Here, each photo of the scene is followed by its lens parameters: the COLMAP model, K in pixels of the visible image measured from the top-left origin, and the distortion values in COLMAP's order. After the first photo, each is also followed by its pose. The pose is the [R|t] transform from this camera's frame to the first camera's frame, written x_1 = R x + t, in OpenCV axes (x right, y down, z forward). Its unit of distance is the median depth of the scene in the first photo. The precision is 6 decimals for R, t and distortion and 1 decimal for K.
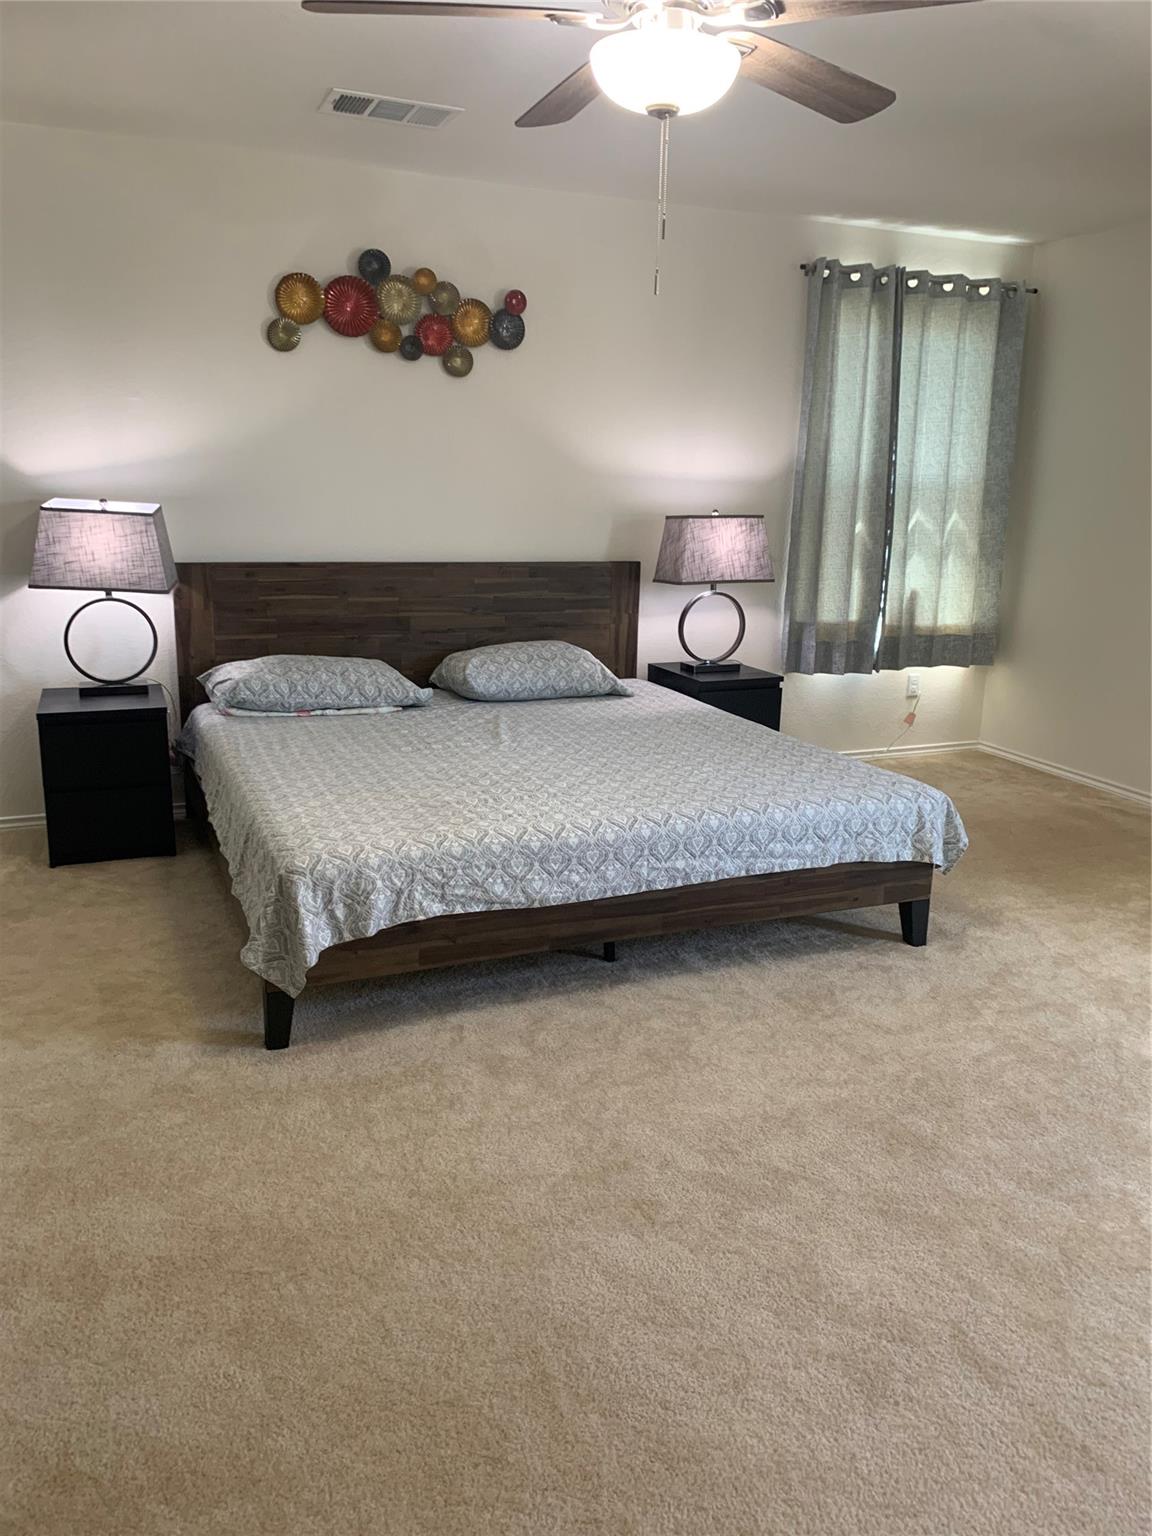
lens RADIAL K [[1203.8, 0, 567.3], [0, 1203.8, 754.4], [0, 0, 1]] dist [0.050815, -0.049527]
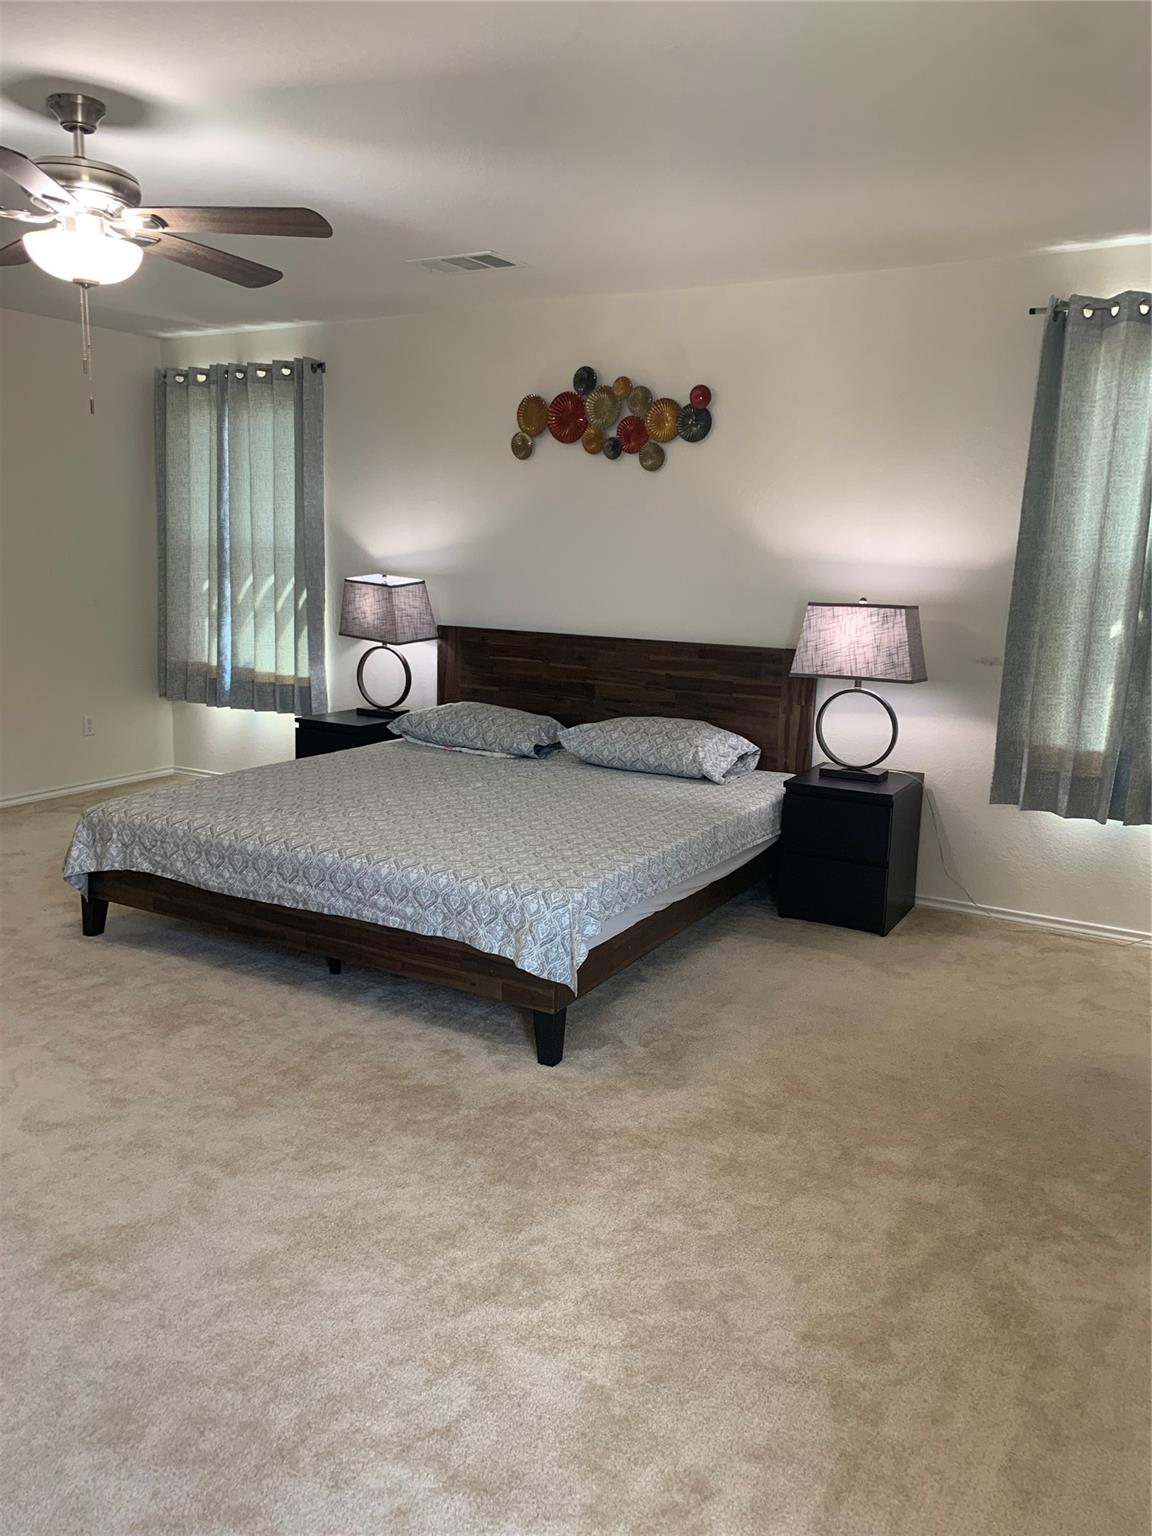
lens RADIAL K [[1284.3, 0, 802.5], [0, 1284.3, 770.2], [0, 0, 1]] dist [0.154195, -0.410099]
pose [[0.595446, 0.124137, -0.793747, 1.024816], [-0.191192, 0.981501, 0.010074, -0.092397], [0.780314, 0.145759, 0.608165, 0.473365]]
